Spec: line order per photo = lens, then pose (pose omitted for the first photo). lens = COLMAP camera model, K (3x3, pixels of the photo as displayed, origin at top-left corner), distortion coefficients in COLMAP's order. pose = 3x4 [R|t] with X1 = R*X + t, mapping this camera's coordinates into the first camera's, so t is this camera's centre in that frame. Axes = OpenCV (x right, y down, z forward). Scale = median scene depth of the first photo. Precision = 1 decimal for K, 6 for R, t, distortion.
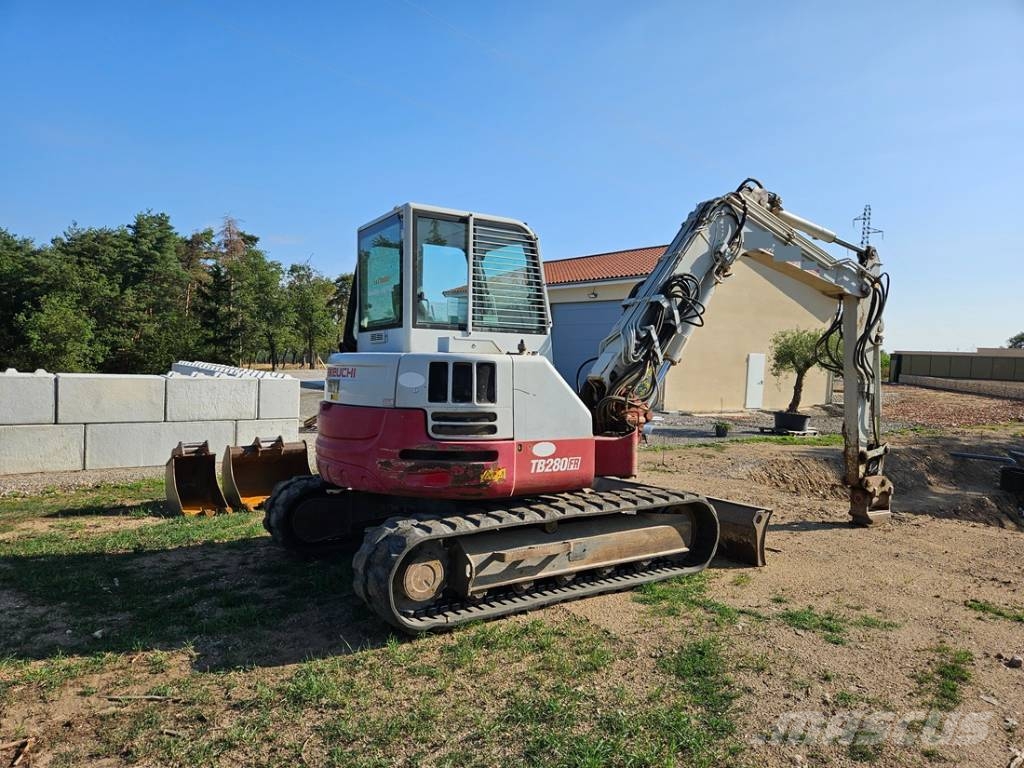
lens RADIAL K [[669.1, 0, 499.5], [0, 669.1, 384.8], [0, 0, 1]] dist [0.062081, -0.058239]
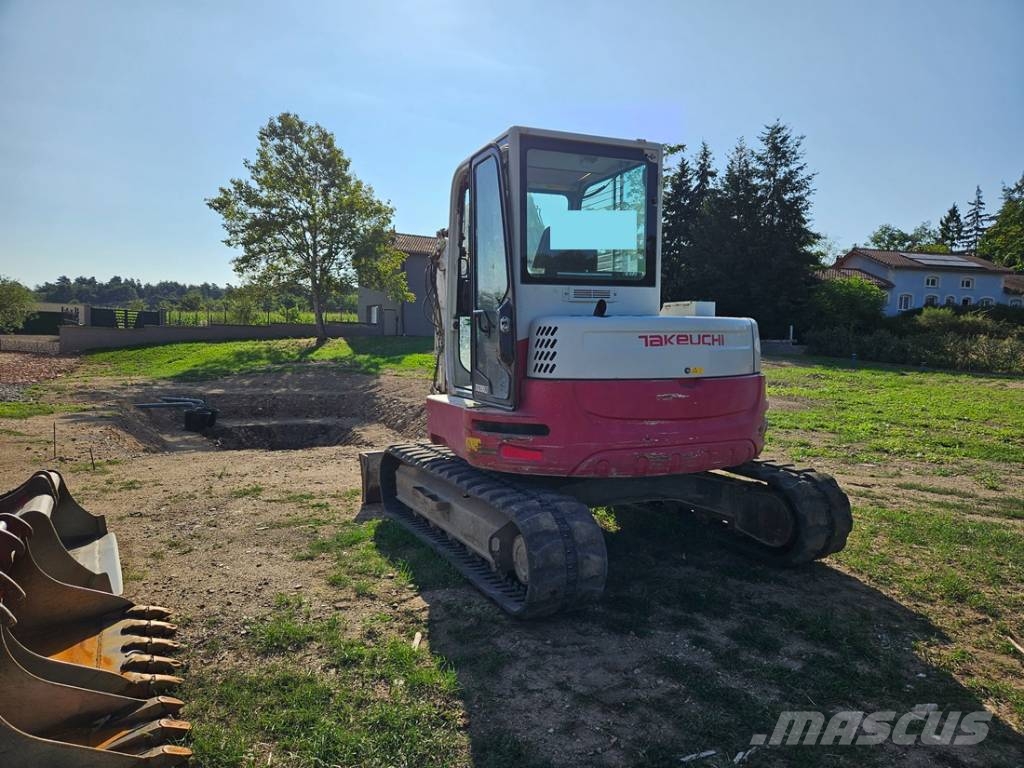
lens RADIAL K [[701.8, 0, 509.3], [0, 701.8, 384.9], [0, 0, 1]] dist [0.073404, -0.070099]
pose [[0.135909, -0.093674, 0.986283, -1.063130], [0.023370, 0.995546, 0.091334, -0.045917], [-0.990446, 0.010636, 0.137493, 1.030698]]
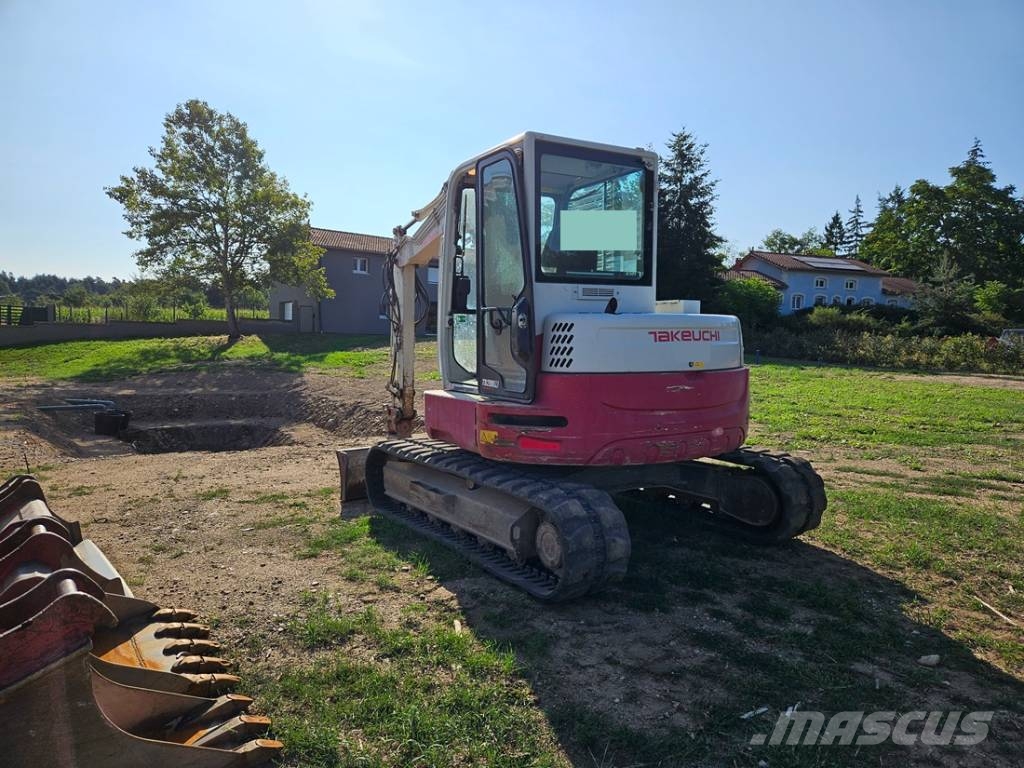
lens RADIAL K [[701.8, 0, 513.4], [0, 701.8, 375.9], [0, 0, 1]] dist [0.074199, -0.071642]
pose [[0.002183, -0.085305, 0.996352, -1.104732], [0.021082, 0.996137, 0.085241, -0.048039], [-0.999775, 0.020819, 0.003973, 1.155700]]
